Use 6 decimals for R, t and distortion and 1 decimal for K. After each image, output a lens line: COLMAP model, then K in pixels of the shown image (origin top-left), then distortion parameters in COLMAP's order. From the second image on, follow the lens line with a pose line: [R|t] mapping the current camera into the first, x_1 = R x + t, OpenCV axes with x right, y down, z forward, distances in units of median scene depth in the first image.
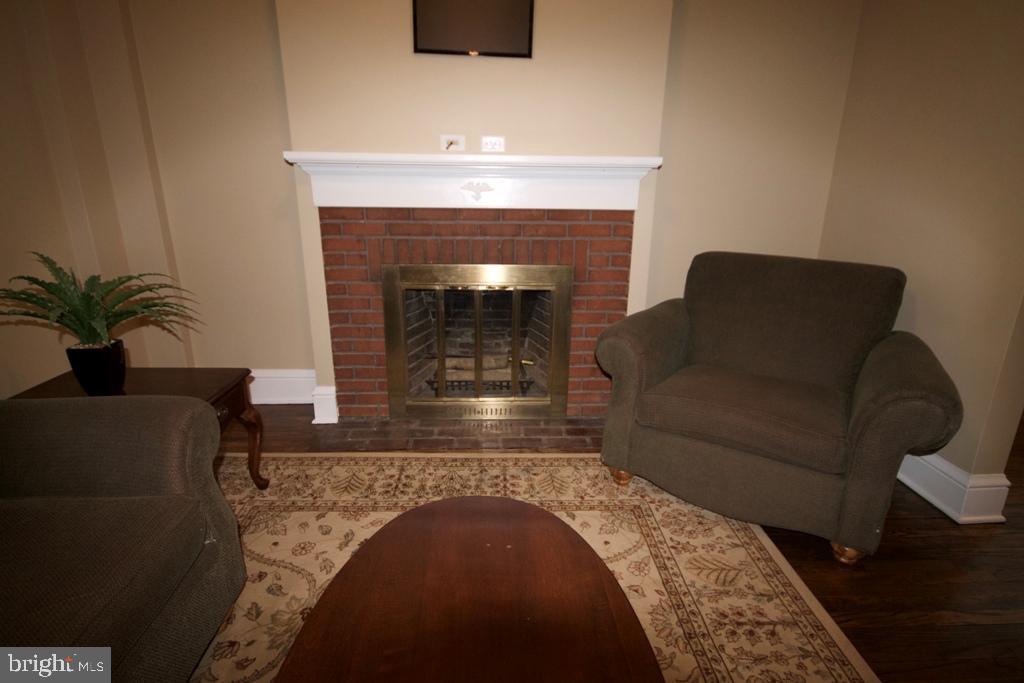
lens RADIAL K [[509.9, 0, 511.9], [0, 509.9, 343.0], [0, 0, 1]] dist [0.002938, 0.000487]
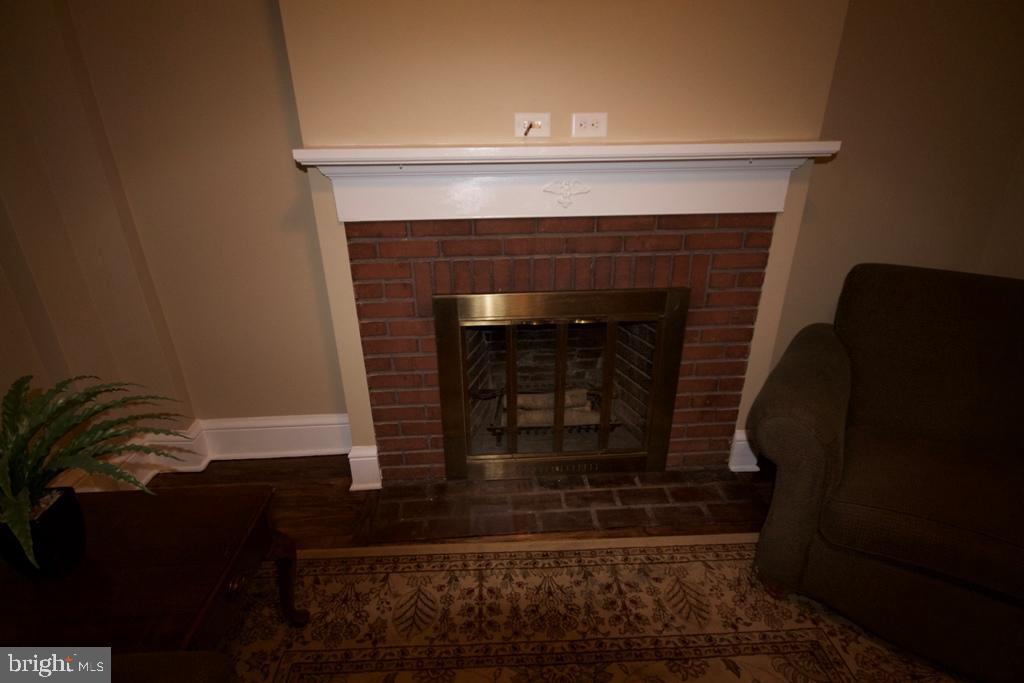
lens RADIAL K [[489.0, 0, 511.9], [0, 489.0, 338.4], [0, 0, 1]] dist [0.001376, 0.000350]
pose [[0.999491, -0.029929, 0.011060, -0.152521], [0.028475, 0.993068, 0.114041, -0.171733], [-0.014396, -0.113668, 0.993414, 0.288526]]
